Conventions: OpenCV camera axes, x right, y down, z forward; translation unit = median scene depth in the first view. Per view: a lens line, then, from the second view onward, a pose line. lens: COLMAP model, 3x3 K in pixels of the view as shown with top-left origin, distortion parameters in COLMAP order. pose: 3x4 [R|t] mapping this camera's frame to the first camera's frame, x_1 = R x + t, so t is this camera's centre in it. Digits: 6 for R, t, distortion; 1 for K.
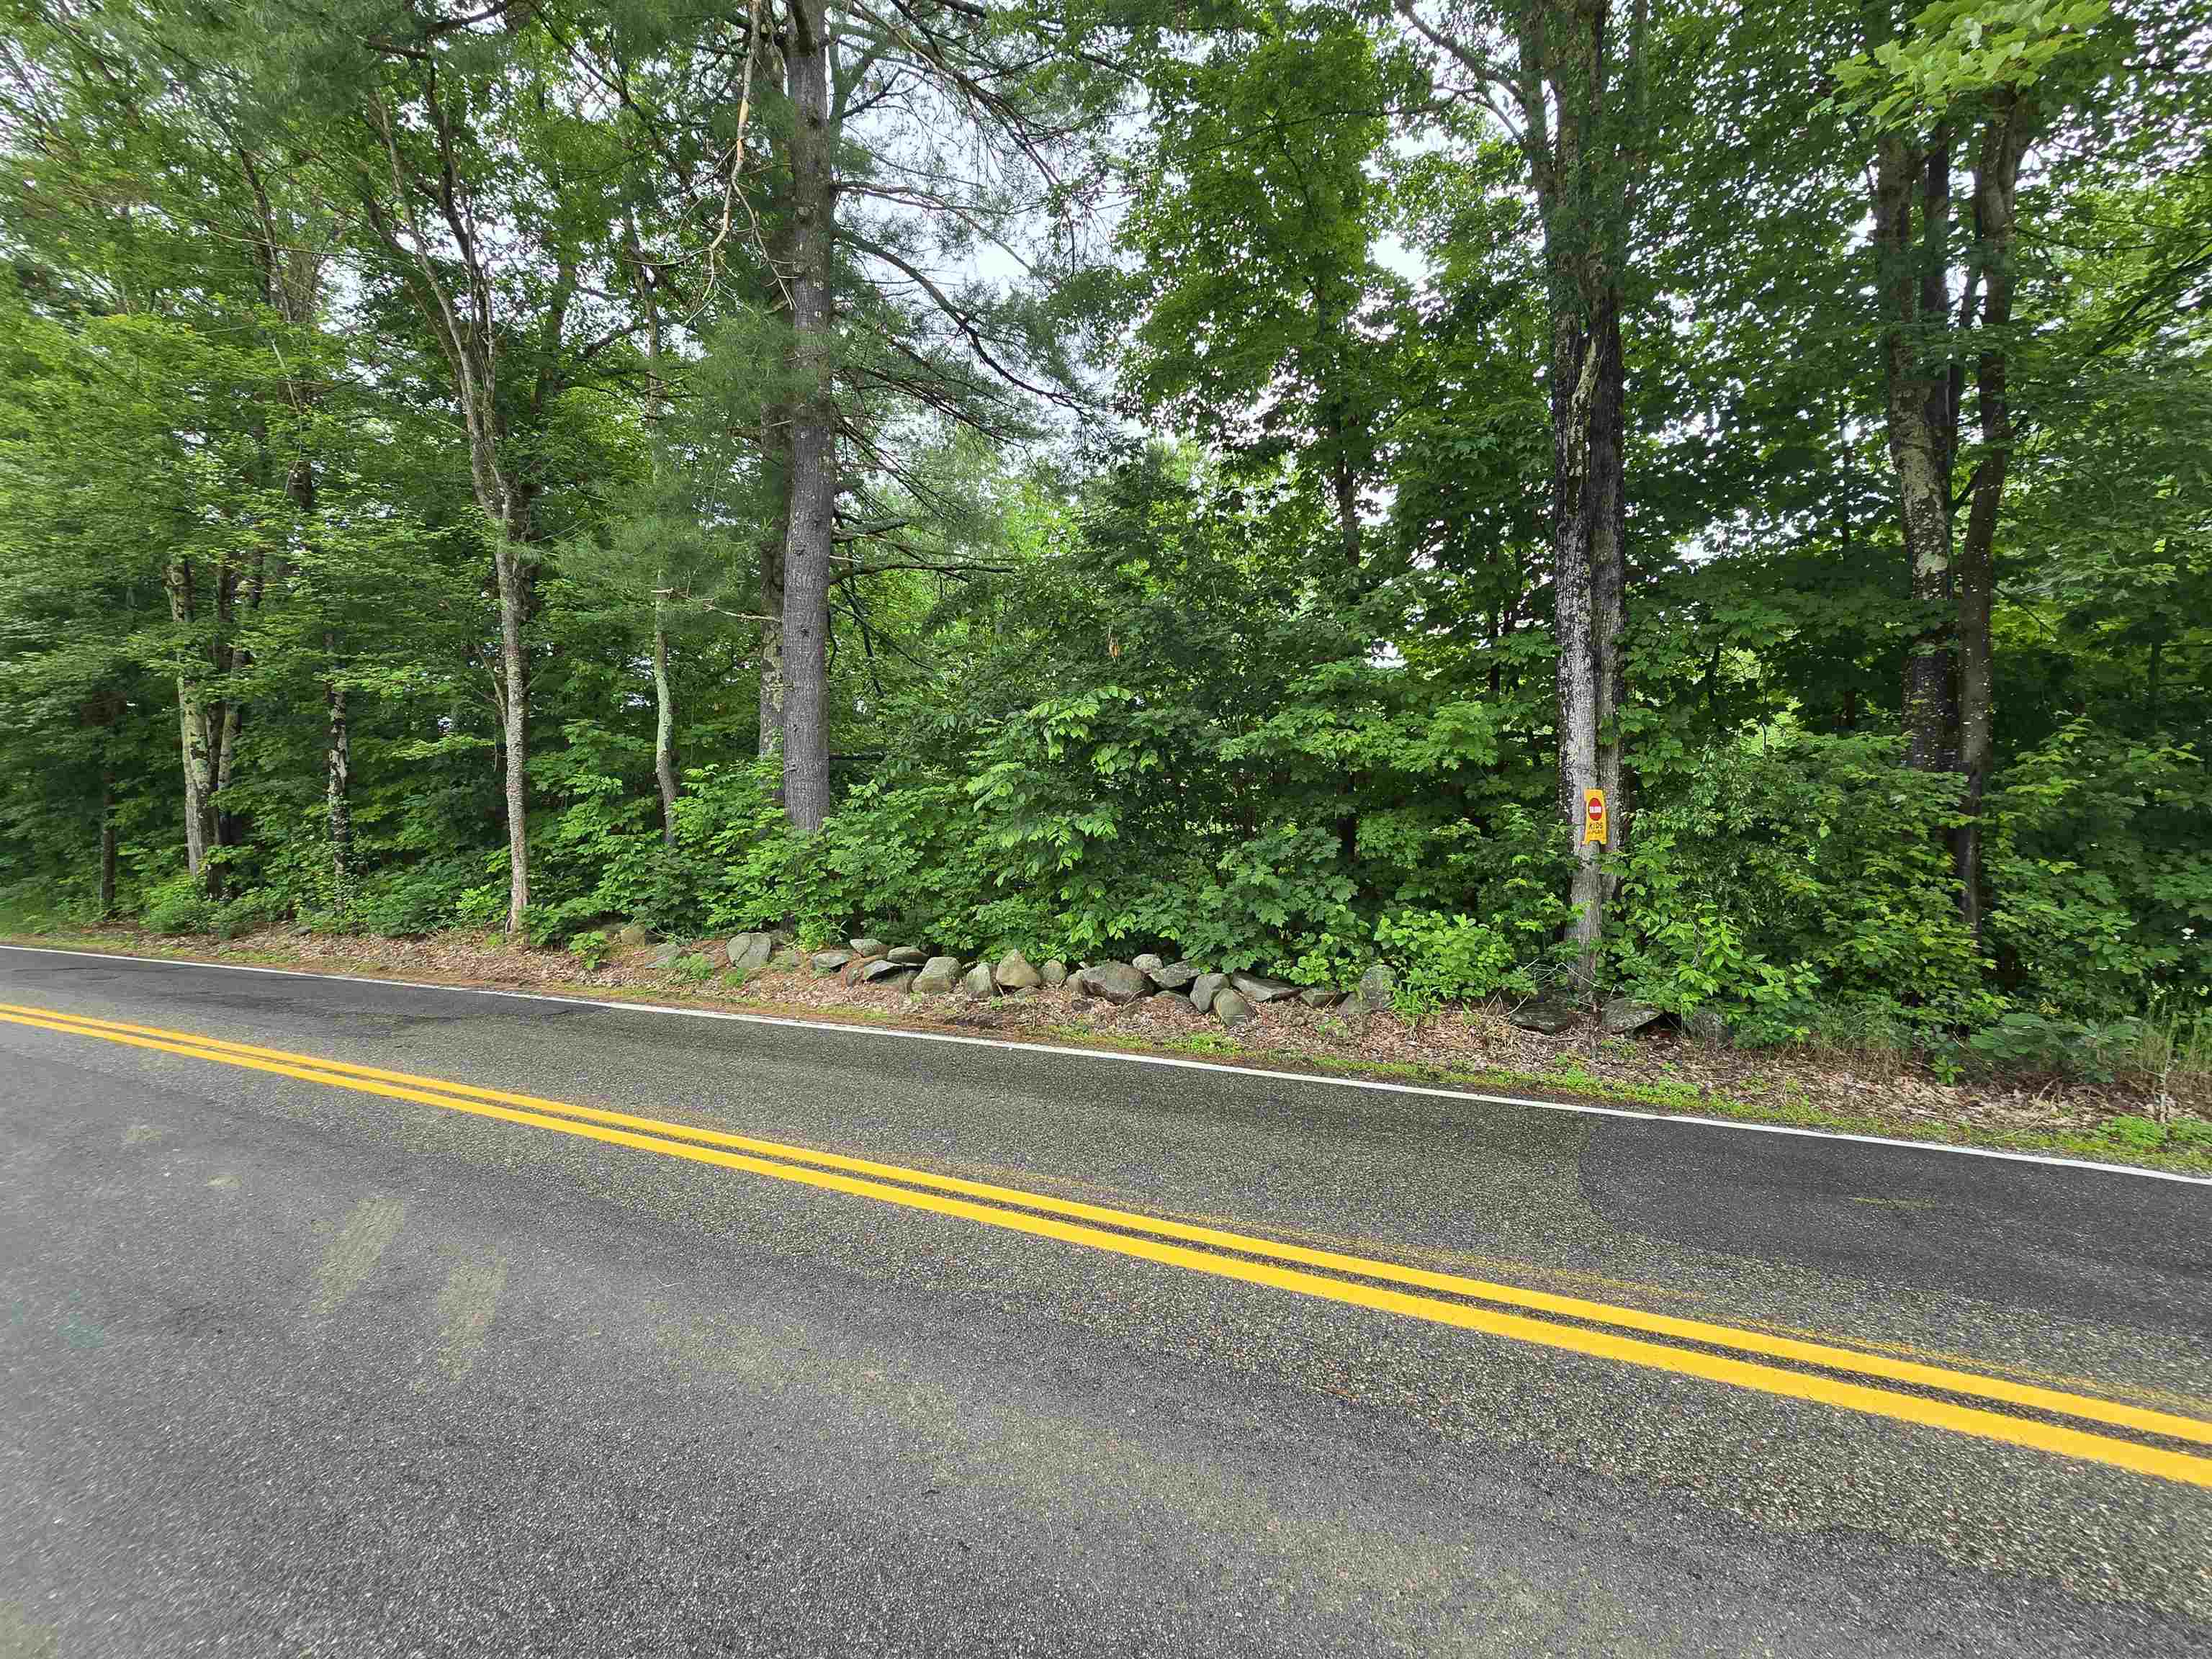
lens RADIAL K [[892.0, 0, 1118.1], [0, 892.0, 831.4], [0, 0, 1]] dist [-0.000876, 0.000661]
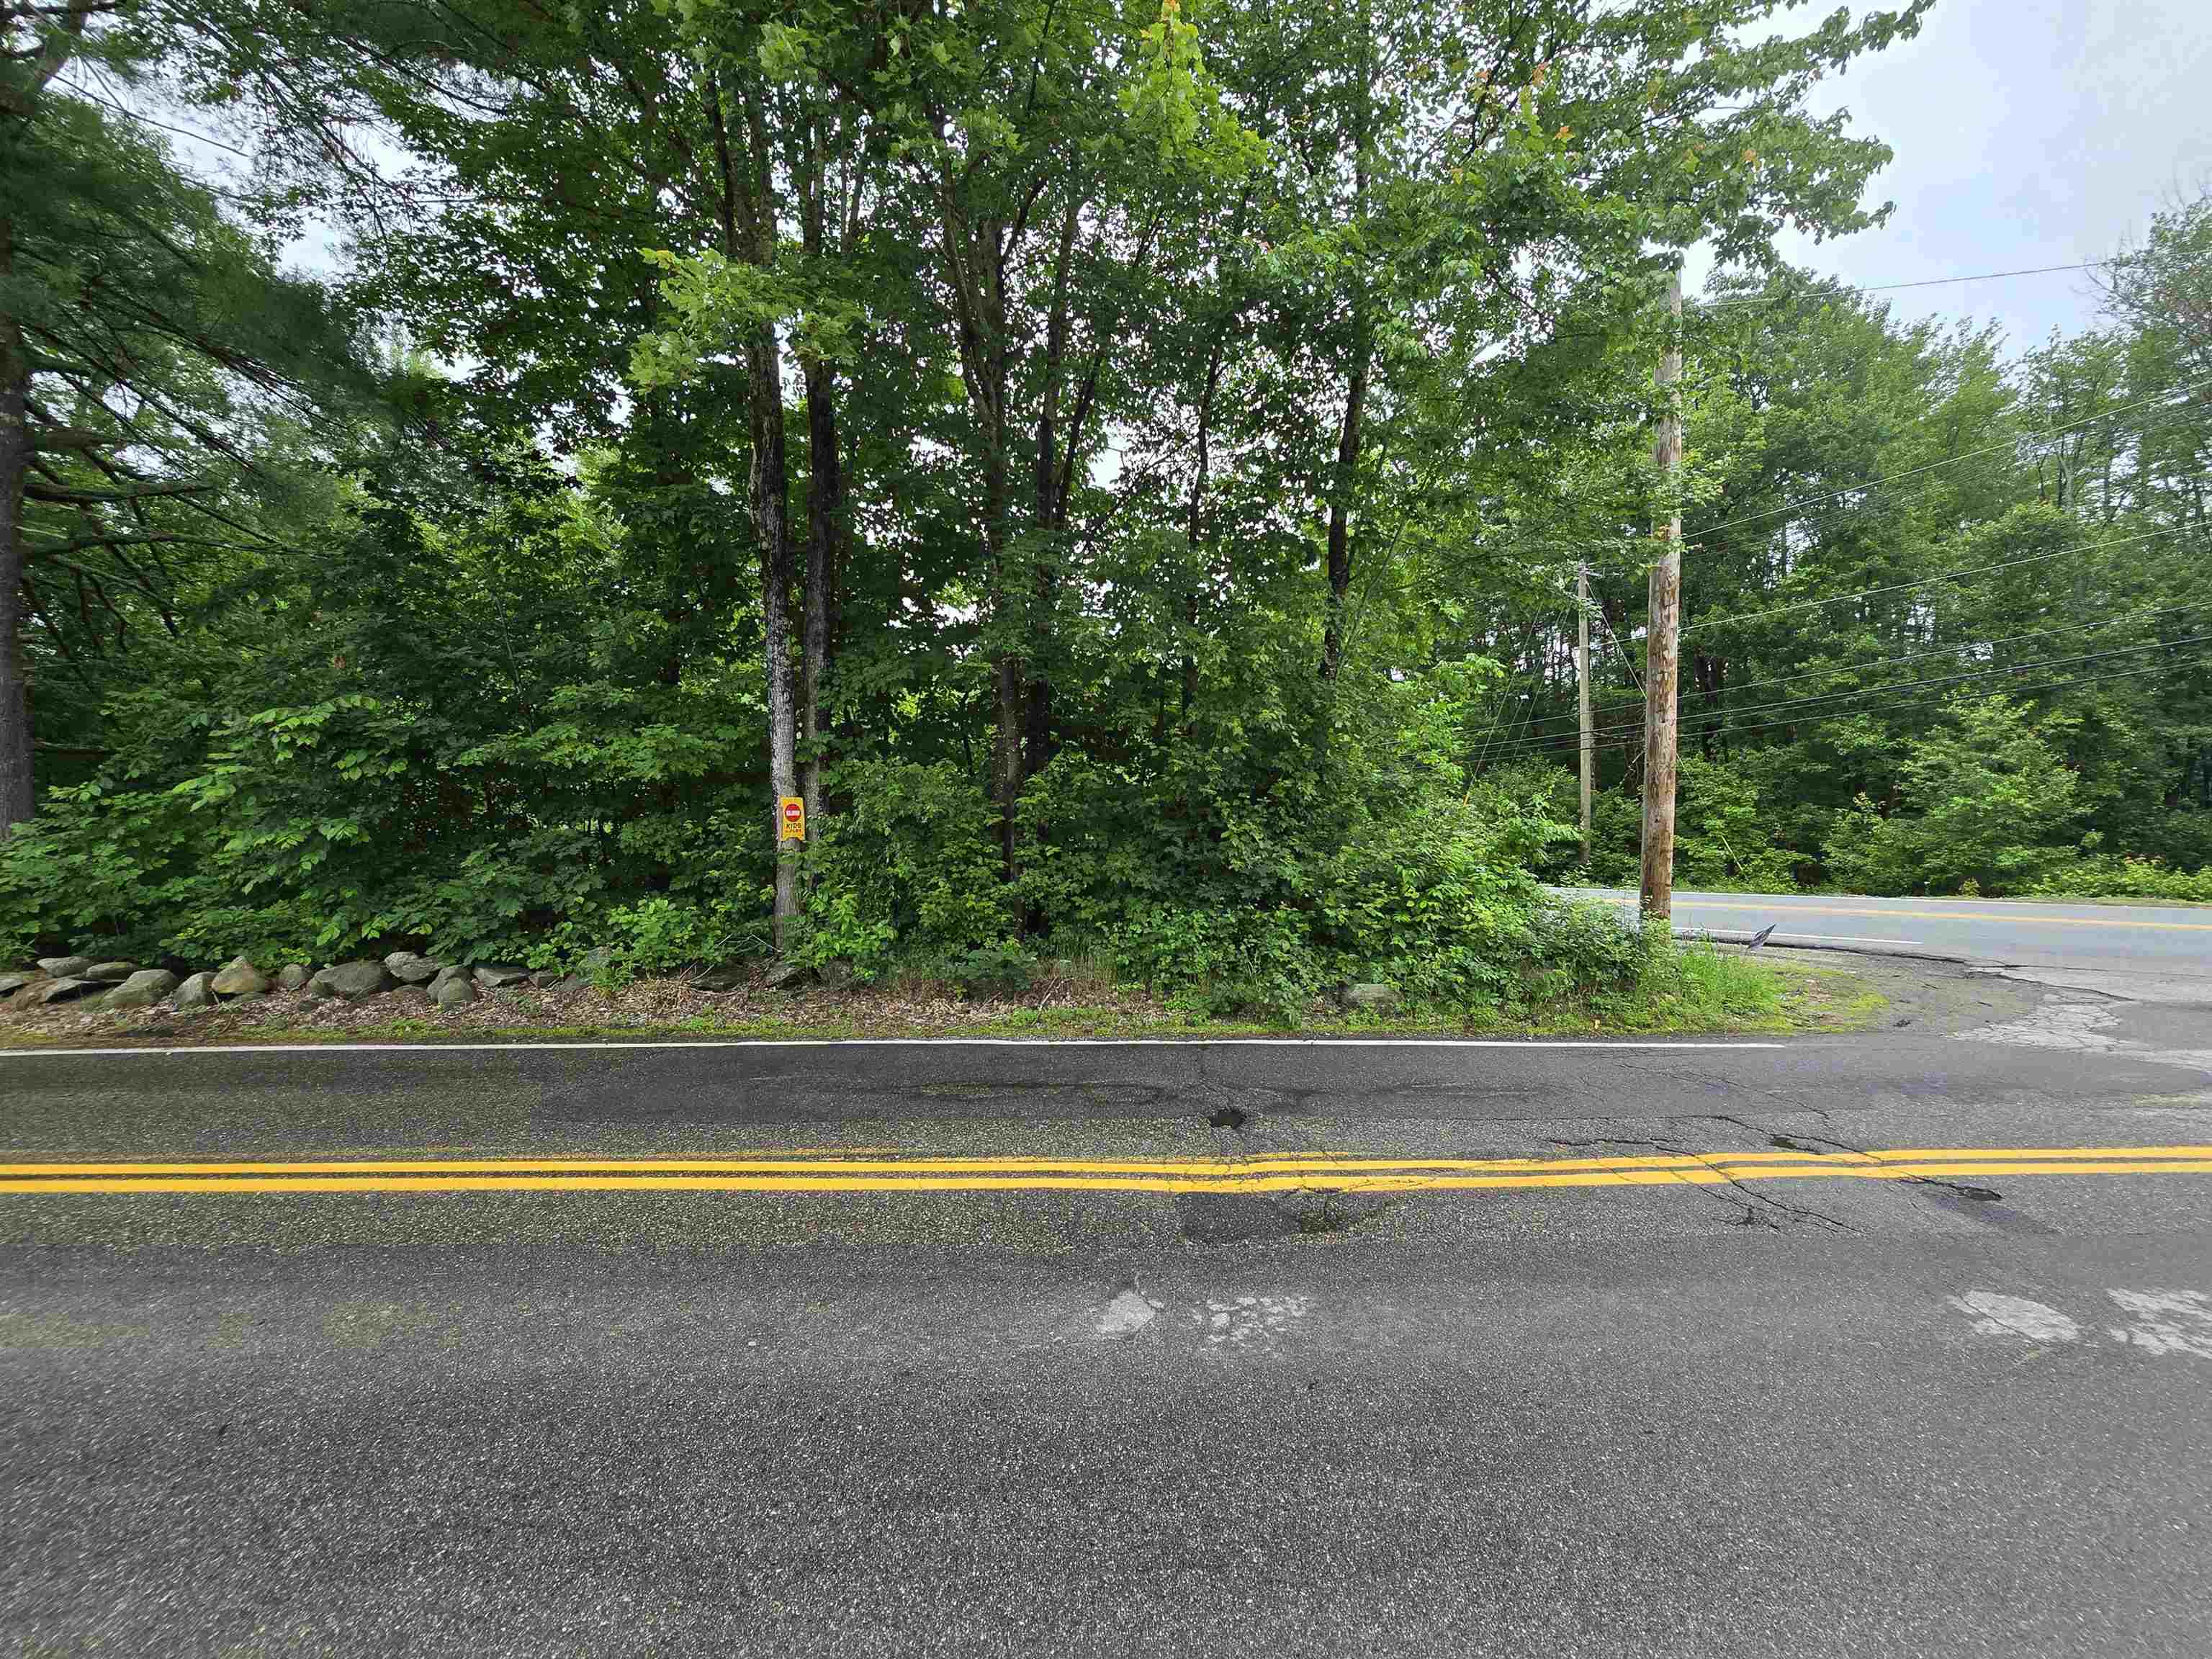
lens RADIAL K [[892.0, 0, 1099.9], [0, 892.0, 825.9], [0, 0, 1]] dist [-0.000876, 0.000661]
pose [[0.916112, -0.013283, 0.400703, 0.389770], [0.011807, 0.999911, 0.006155, -0.008006], [-0.400749, -0.000907, 0.916187, -0.310320]]
